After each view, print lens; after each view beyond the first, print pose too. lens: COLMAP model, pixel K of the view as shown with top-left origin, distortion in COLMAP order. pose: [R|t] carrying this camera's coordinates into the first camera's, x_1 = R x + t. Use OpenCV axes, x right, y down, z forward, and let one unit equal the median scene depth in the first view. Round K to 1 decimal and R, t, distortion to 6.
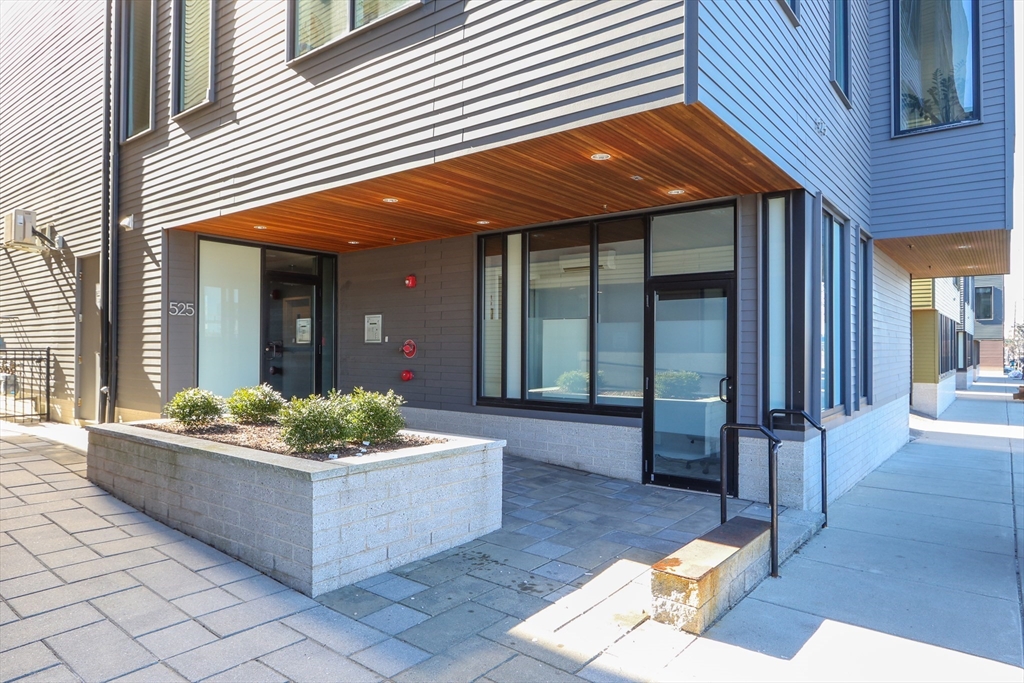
lens RADIAL K [[633.0, 0, 512.0], [0, 633.0, 341.5], [0, 0, 1]] dist [-0.000649, 0.000046]
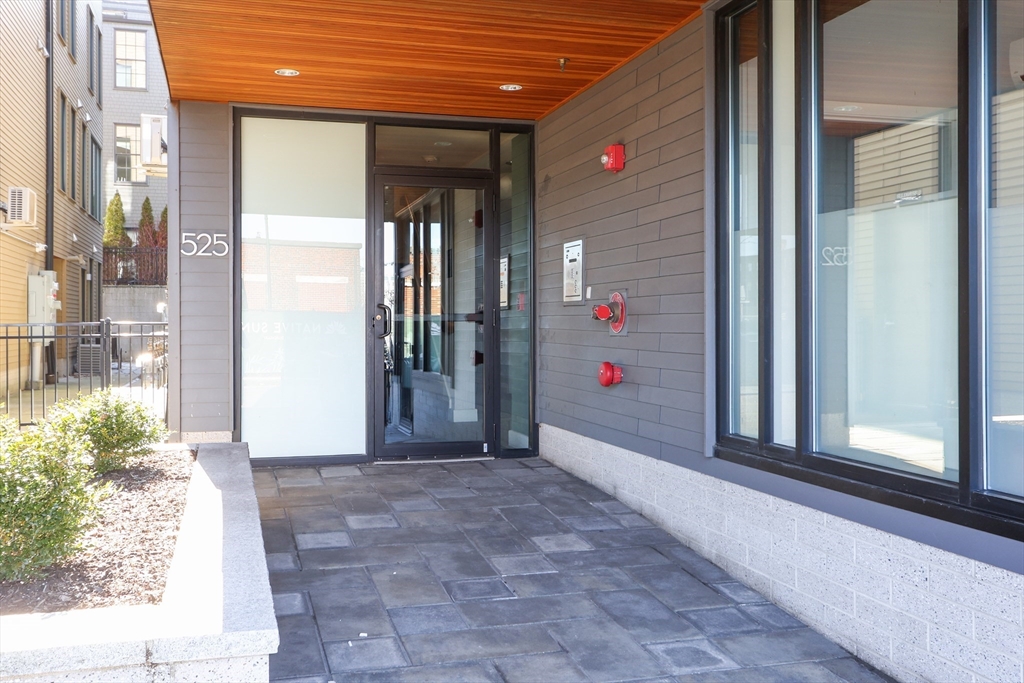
lens RADIAL K [[971.5, 0, 512.0], [0, 971.5, 341.5], [0, 0, 1]] dist [0.001276, 0.001459]
pose [[0.809102, 0.005416, -0.587644, 0.180493], [0.011079, 0.999639, 0.024467, 0.014651], [0.587564, -0.026307, 0.808750, 0.433133]]
